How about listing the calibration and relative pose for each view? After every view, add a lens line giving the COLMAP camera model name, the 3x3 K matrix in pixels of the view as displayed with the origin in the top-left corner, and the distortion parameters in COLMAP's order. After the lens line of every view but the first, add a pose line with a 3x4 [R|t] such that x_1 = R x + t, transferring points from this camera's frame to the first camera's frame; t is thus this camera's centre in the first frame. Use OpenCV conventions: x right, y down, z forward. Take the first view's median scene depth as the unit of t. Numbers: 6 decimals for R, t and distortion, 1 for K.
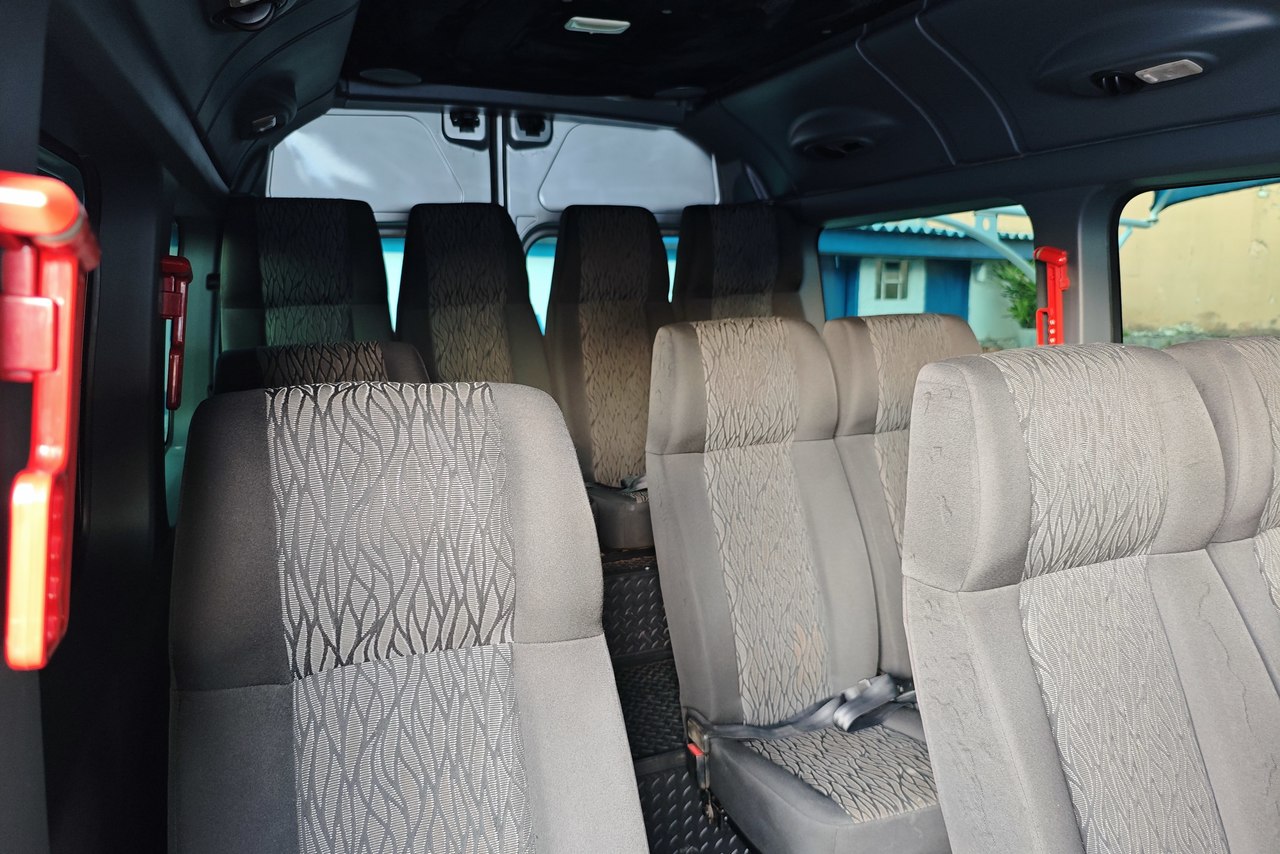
lens RADIAL K [[870.2, 0, 634.1], [0, 870.2, 425.7], [0, 0, 1]] dist [0.027272, -0.042701]
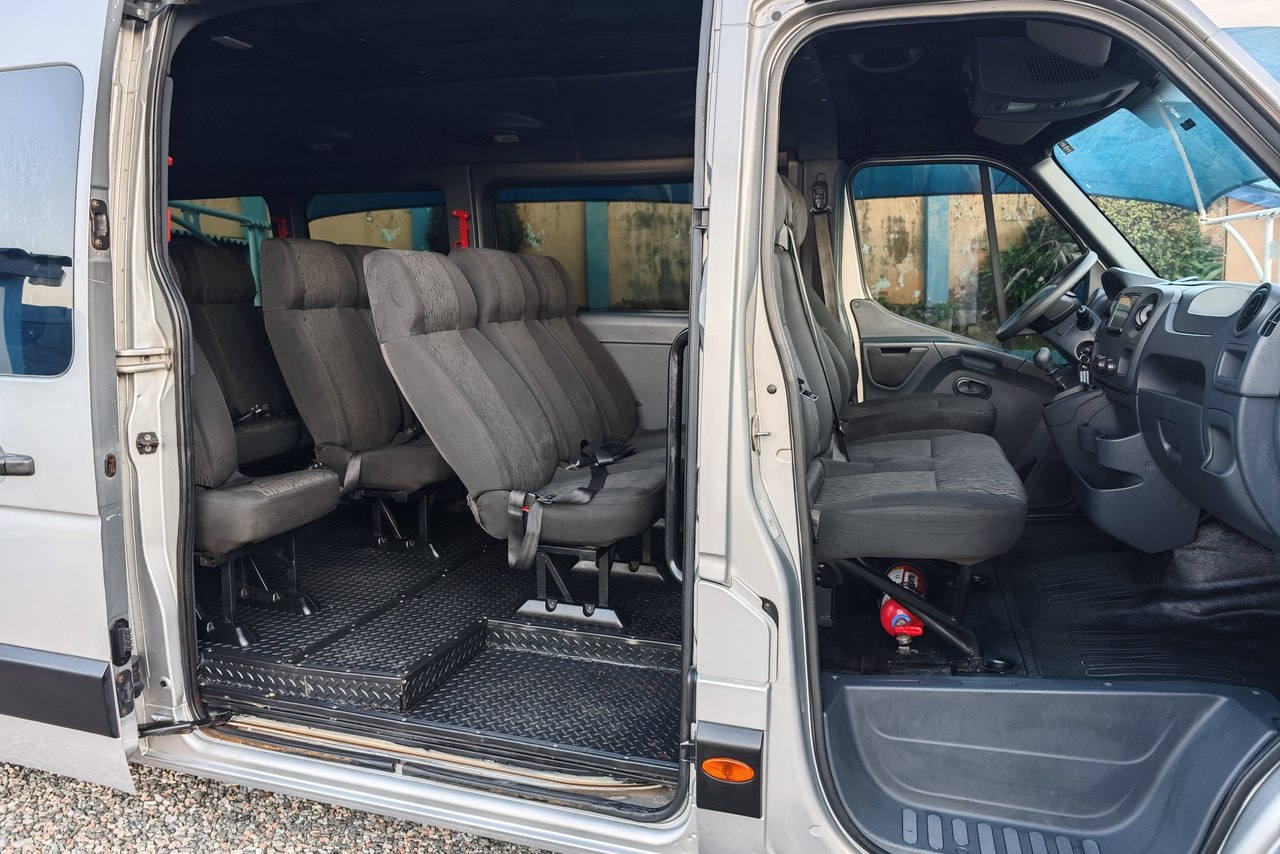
lens RADIAL K [[870.2, 0, 634.1], [0, 870.2, 425.7], [0, 0, 1]] dist [0.027272, -0.042701]
pose [[0.624712, -0.096907, 0.774818, -0.738678], [0.113529, 0.992998, 0.032661, 0.360751], [-0.772558, 0.067561, 0.631340, -1.073751]]
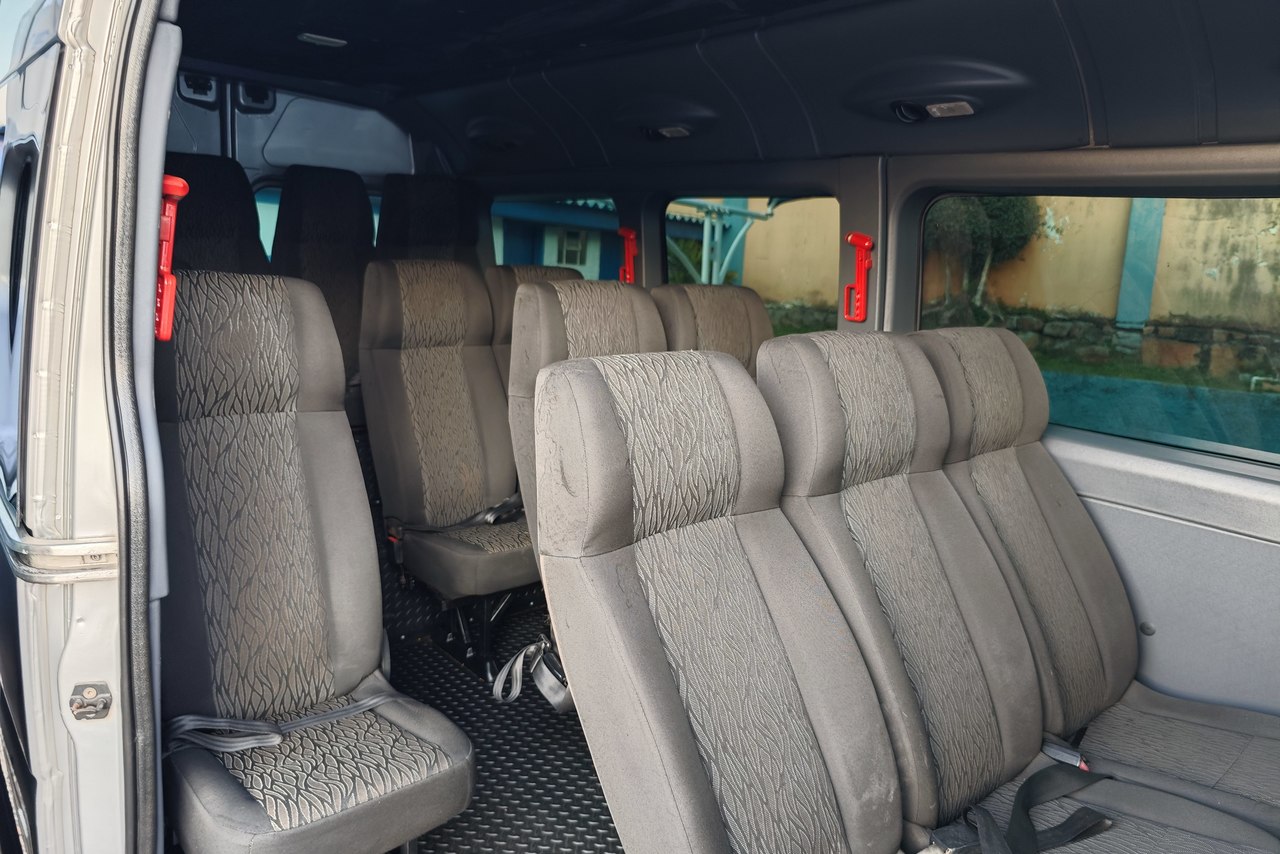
lens RADIAL K [[870.2, 0, 634.1], [0, 870.2, 425.7], [0, 0, 1]] dist [0.027272, -0.042701]
pose [[0.942944, 0.002900, 0.332939, -0.039326], [-0.017064, 0.999069, 0.039628, 0.096259], [-0.332515, -0.043048, 0.942115, -0.539561]]
